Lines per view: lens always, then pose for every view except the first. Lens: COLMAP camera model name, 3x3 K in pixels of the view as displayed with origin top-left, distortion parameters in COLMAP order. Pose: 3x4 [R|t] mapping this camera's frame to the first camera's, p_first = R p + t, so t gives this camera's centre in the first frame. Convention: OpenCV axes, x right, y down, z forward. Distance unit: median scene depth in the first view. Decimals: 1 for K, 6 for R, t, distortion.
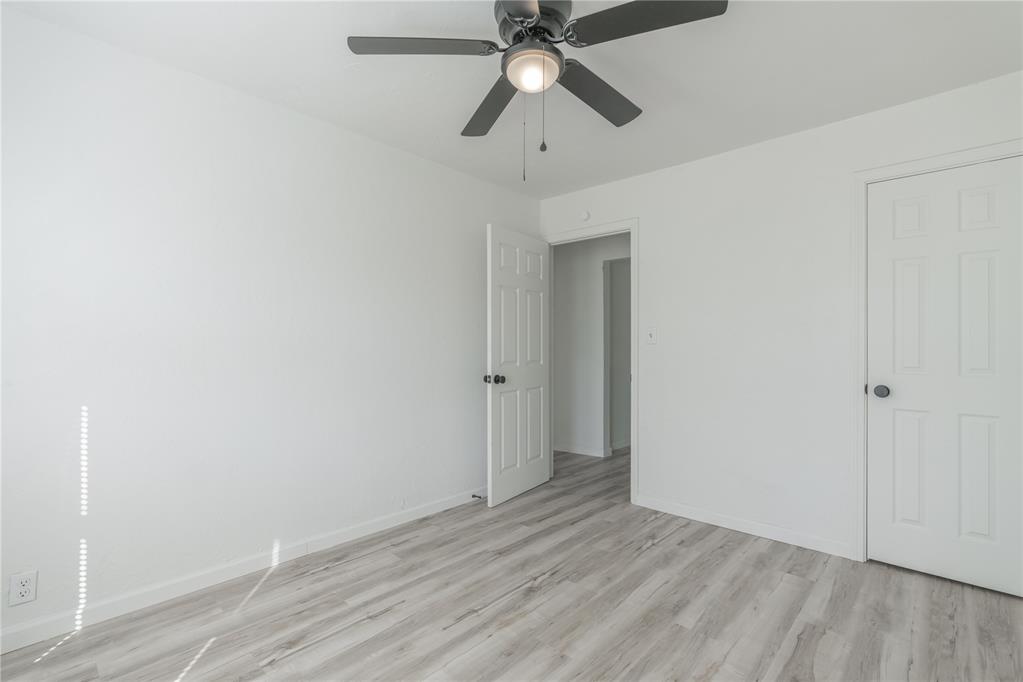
lens RADIAL K [[459.7, 0, 511.1], [0, 459.7, 344.4], [0, 0, 1]] dist [-0.001445, 0.000435]
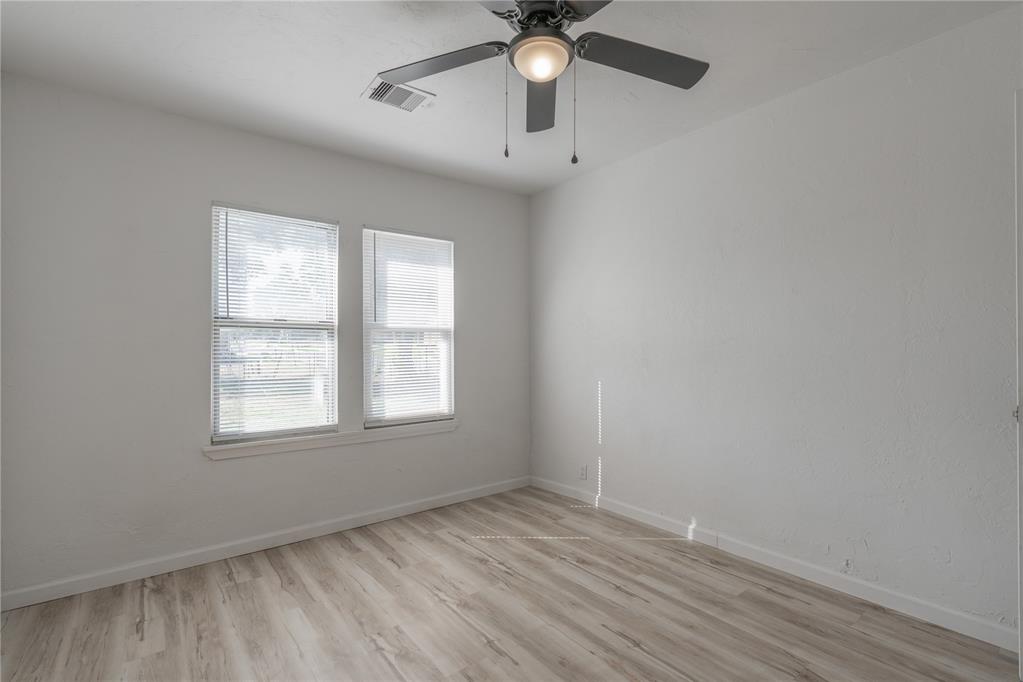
lens RADIAL K [[459.7, 0, 504.1], [0, 459.7, 345.1], [0, 0, 1]] dist [-0.001445, 0.000435]
pose [[-0.154932, -0.007337, -0.987898, 0.794033], [0.010363, 0.999905, -0.009051, 0.006056], [0.987871, -0.011640, -0.154842, 0.839290]]
